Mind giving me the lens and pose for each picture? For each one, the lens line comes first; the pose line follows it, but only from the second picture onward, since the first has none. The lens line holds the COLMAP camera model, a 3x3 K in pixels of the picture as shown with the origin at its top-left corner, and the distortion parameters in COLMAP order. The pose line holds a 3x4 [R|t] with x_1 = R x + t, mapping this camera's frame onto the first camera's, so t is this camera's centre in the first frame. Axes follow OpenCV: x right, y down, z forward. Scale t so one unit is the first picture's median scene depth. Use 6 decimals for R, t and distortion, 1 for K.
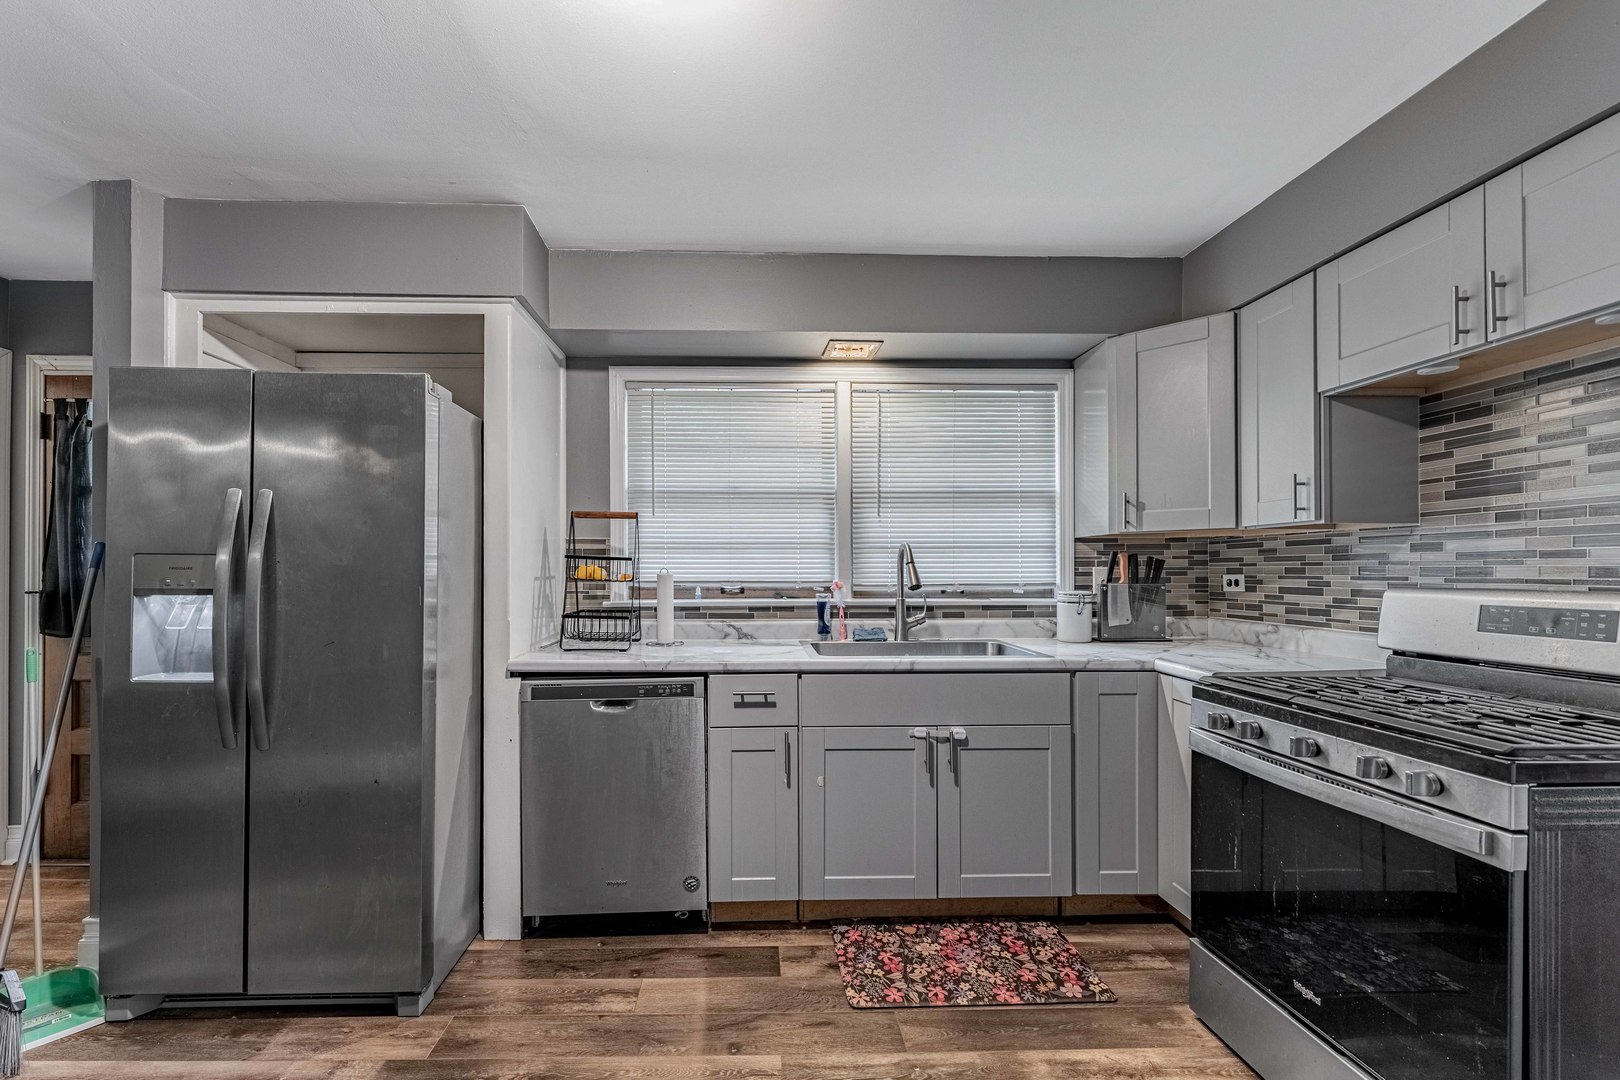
lens RADIAL K [[648.6, 0, 821.1], [0, 648.6, 563.9], [0, 0, 1]] dist [-0.001980, 0.000427]
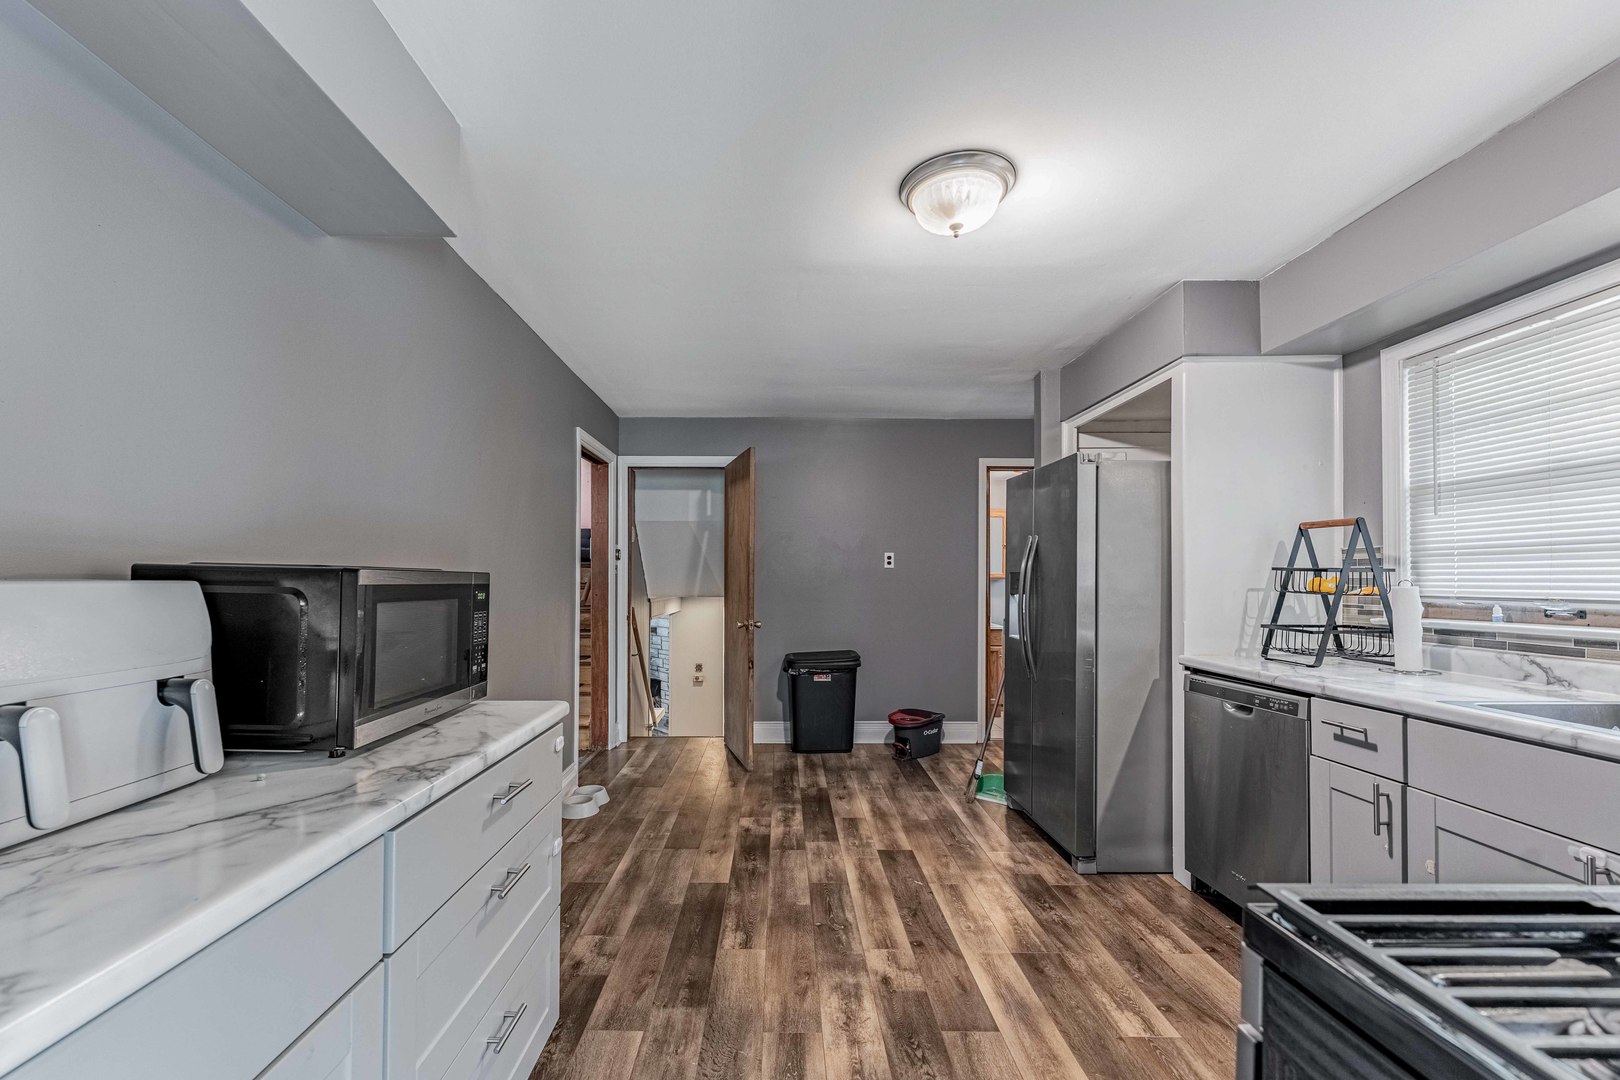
lens RADIAL K [[648.6, 0, 774.9], [0, 648.6, 572.8], [0, 0, 1]] dist [-0.001980, 0.000427]
pose [[-0.024310, -0.011487, -0.999638, 0.662152], [0.004515, 0.999923, -0.011600, 0.003174], [0.999694, -0.004796, -0.024256, 0.233267]]
